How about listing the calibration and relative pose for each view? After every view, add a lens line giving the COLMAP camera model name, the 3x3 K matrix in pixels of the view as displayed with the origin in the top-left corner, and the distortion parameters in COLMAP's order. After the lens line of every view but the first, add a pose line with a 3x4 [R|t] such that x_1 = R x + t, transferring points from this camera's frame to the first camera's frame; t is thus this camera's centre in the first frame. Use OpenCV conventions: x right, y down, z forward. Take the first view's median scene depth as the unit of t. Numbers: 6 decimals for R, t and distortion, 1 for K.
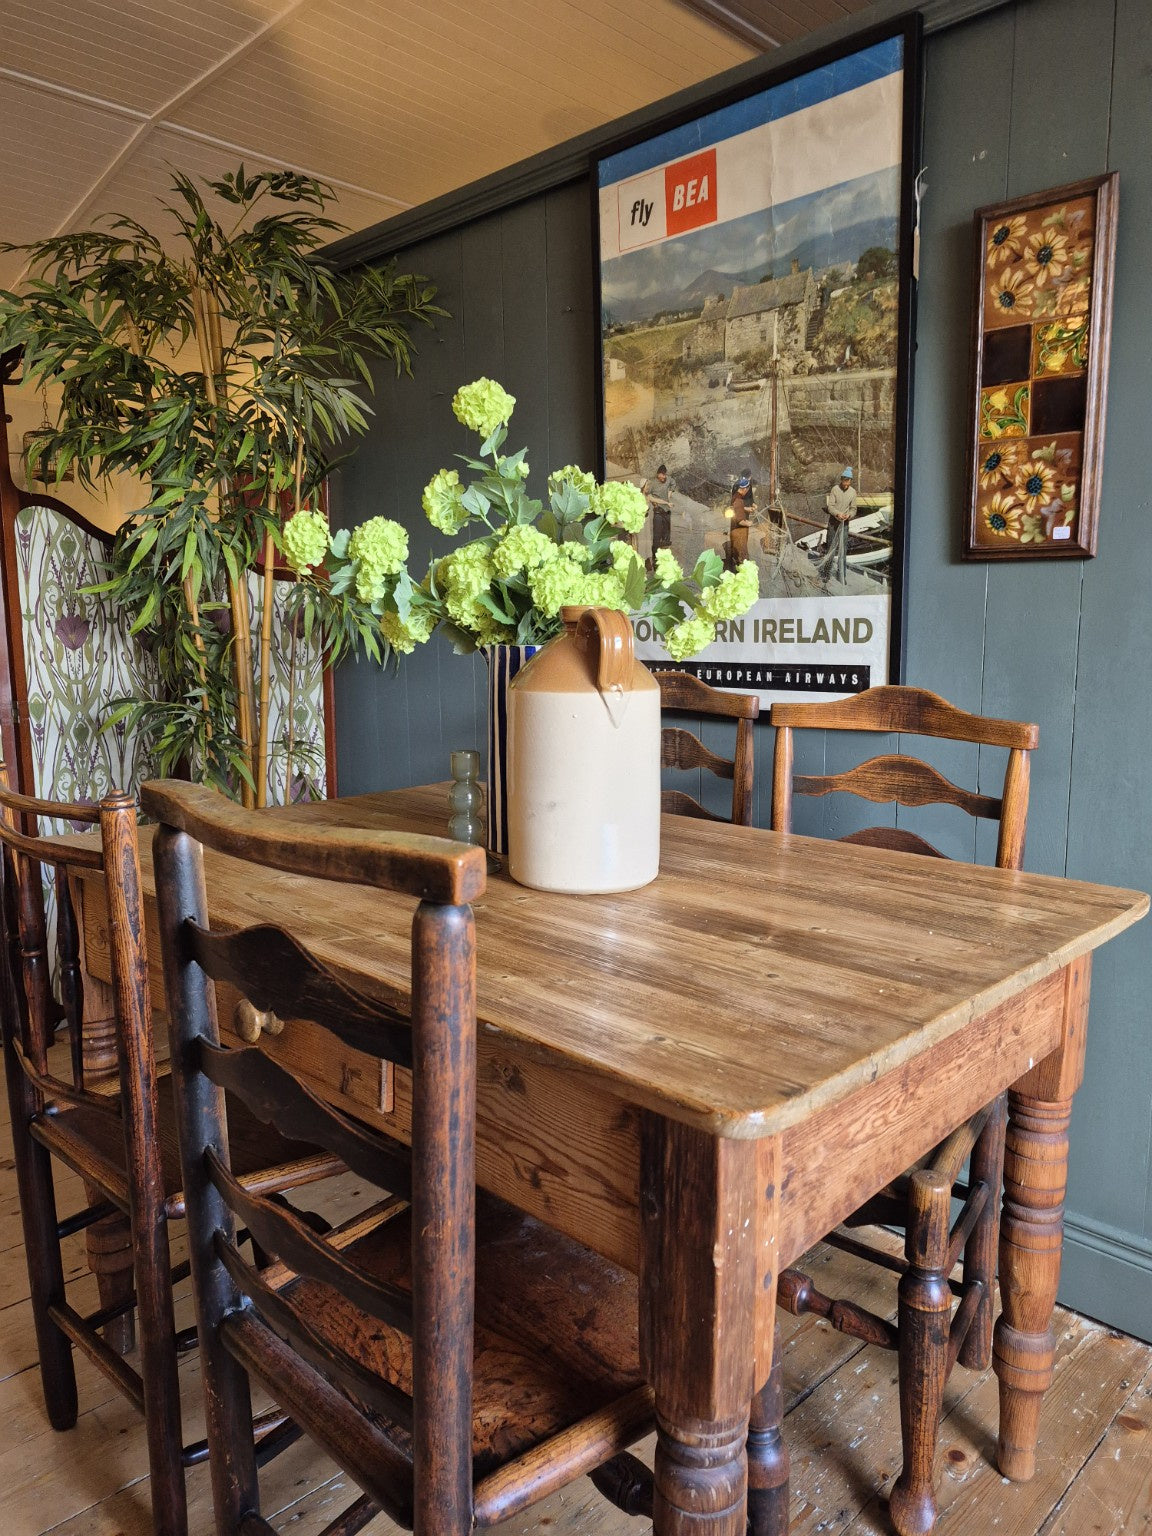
lens RADIAL K [[1083.3, 0, 582.1], [0, 1083.3, 779.4], [0, 0, 1]] dist [0.034775, -0.034831]
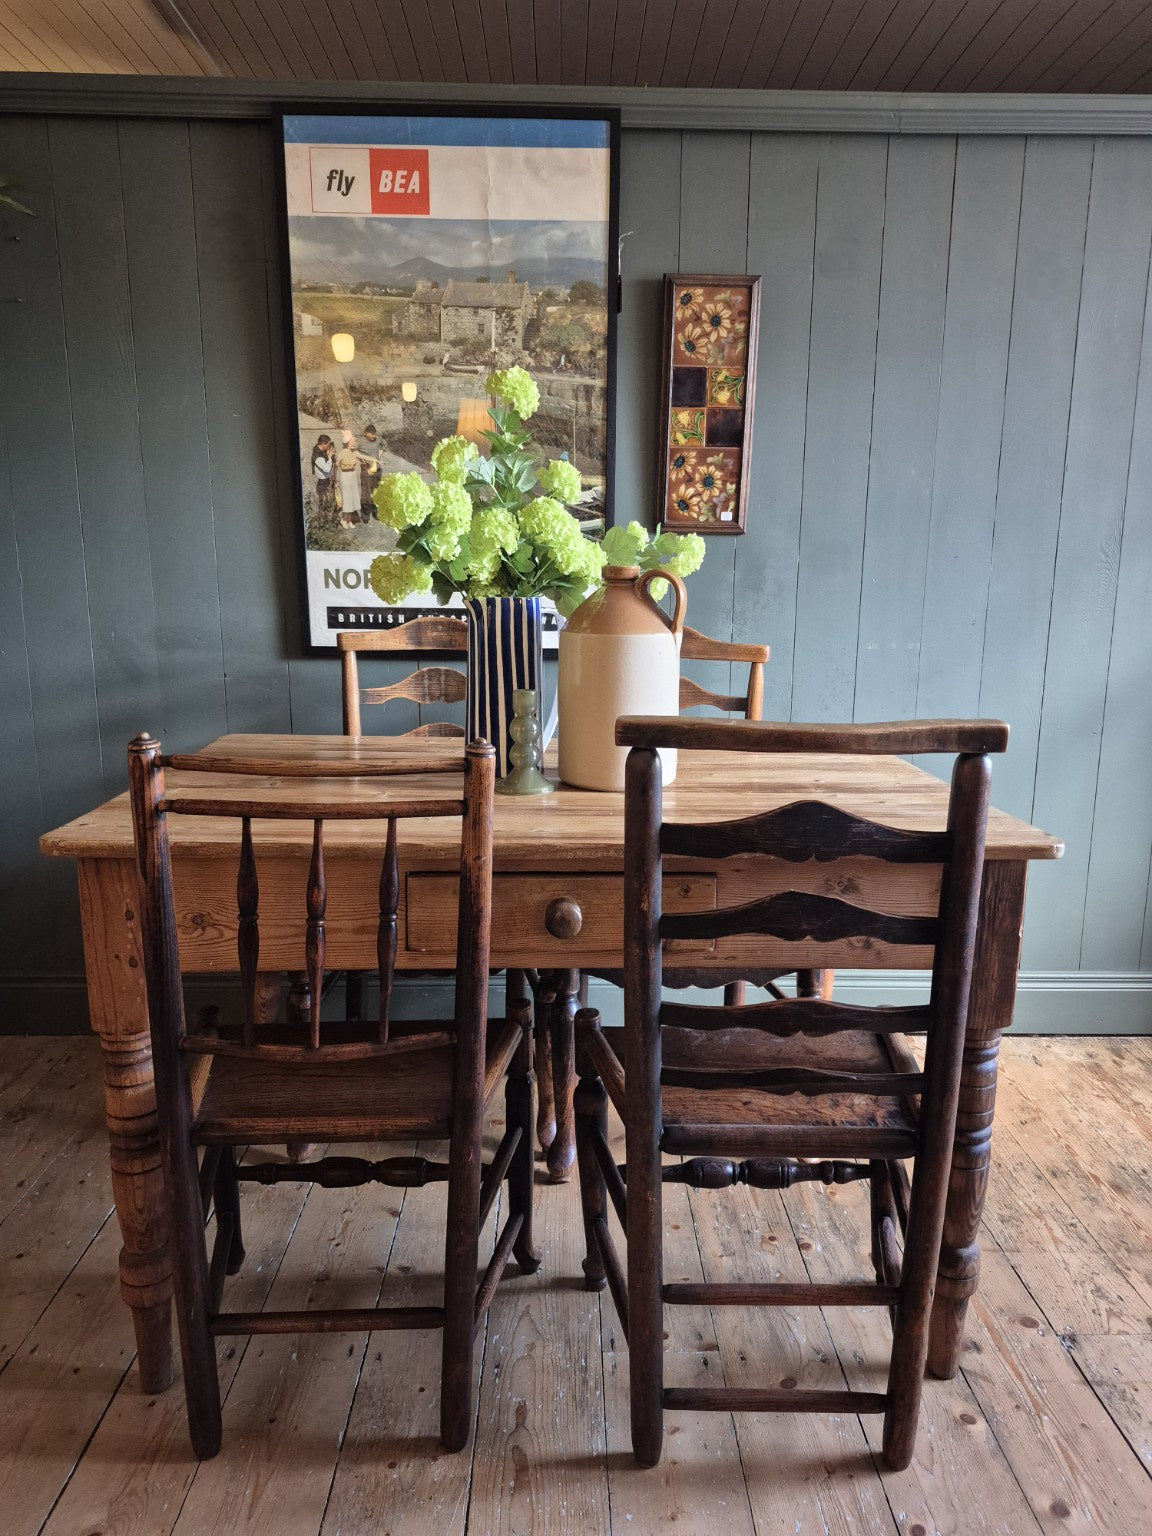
lens RADIAL K [[1069.7, 0, 580.3], [0, 1069.7, 790.3], [0, 0, 1]] dist [0.030277, -0.030906]
pose [[0.690462, -0.136577, 0.710358, -0.689242], [0.093041, 0.990625, 0.100028, -0.020056], [-0.717360, -0.002973, 0.696697, 0.117163]]
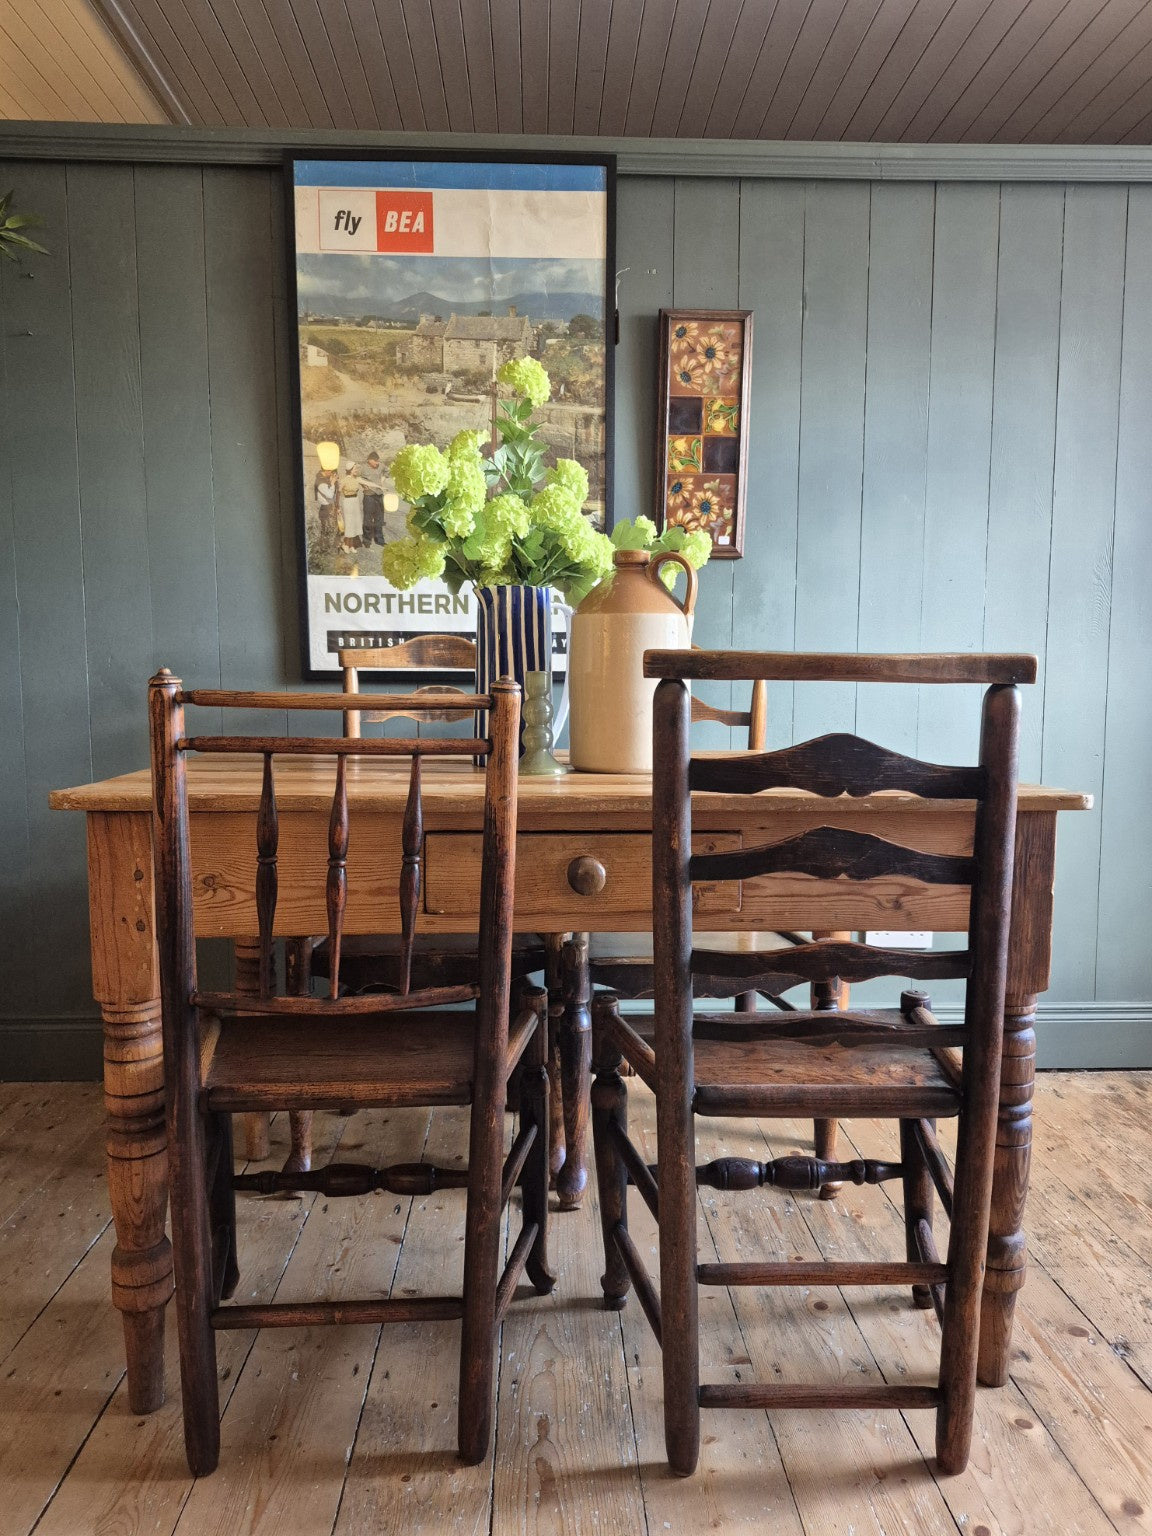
lens RADIAL K [[1083.3, 0, 573.4], [0, 1083.3, 786.9], [0, 0, 1]] dist [0.034775, -0.034831]
pose [[0.678153, -0.068068, 0.731762, -0.719320], [0.101513, 0.994833, -0.001537, 0.080577], [-0.727876, 0.075326, 0.681559, 0.145417]]
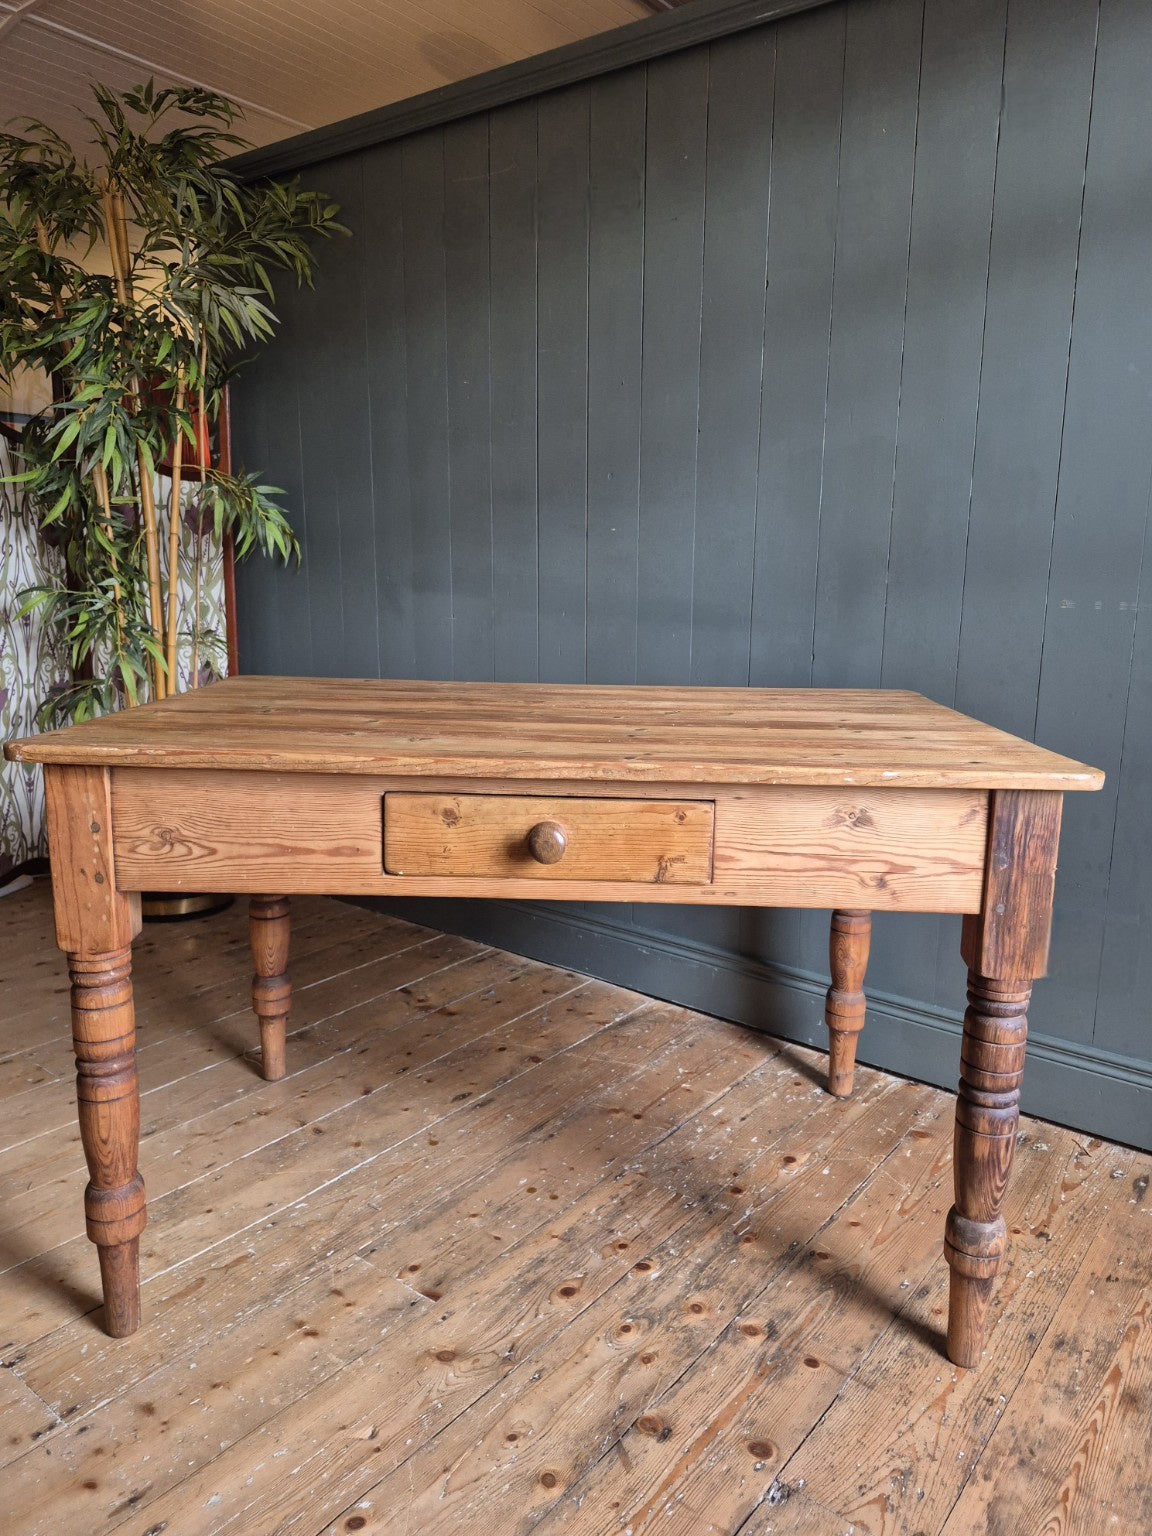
lens RADIAL K [[1083.3, 0, 583.2], [0, 1083.3, 770.9], [0, 0, 1]] dist [0.034775, -0.034831]
pose [[0.991473, -0.006583, 0.130145, -0.051375], [0.000374, 0.998863, 0.047678, 0.078579], [-0.130310, -0.047223, 0.990348, -0.181912]]
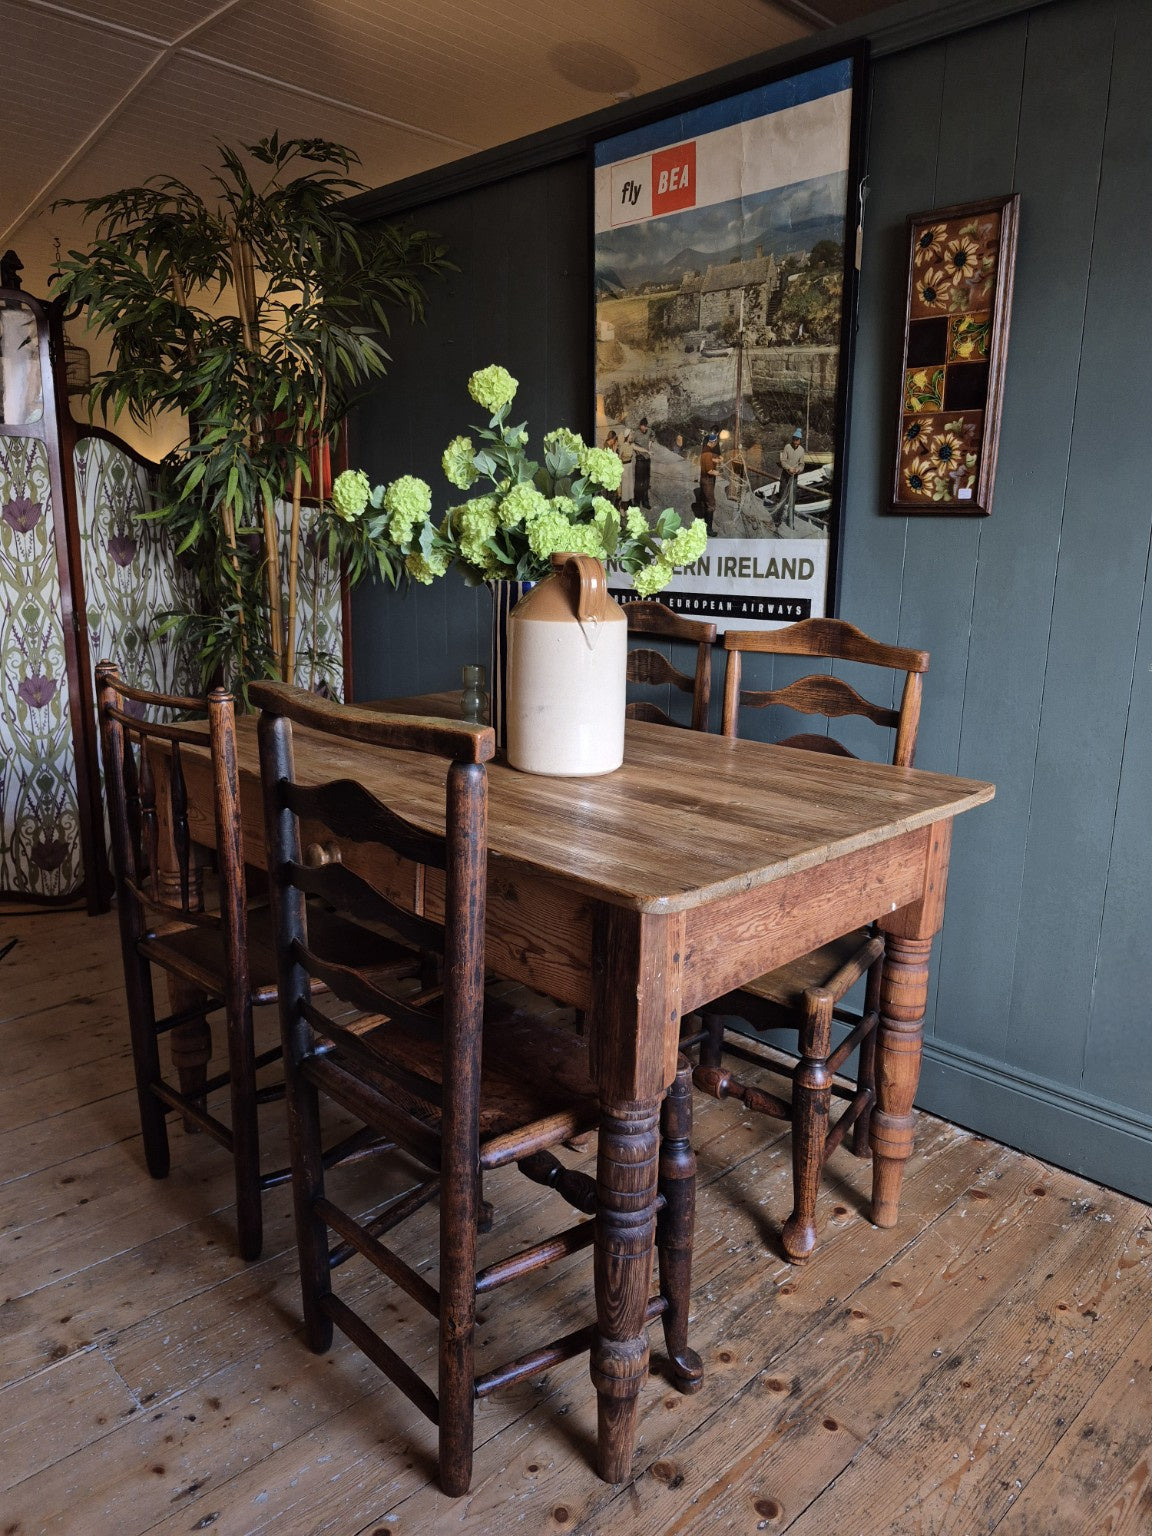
lens RADIAL K [[1083.3, 0, 566.5], [0, 1083.3, 784.7], [0, 0, 1]] dist [0.034775, -0.034831]
pose [[0.999733, 0.021543, -0.008368, 0.011103], [-0.020779, 0.996367, 0.082584, 0.005672], [0.010117, -0.082388, 0.996549, -0.215839]]
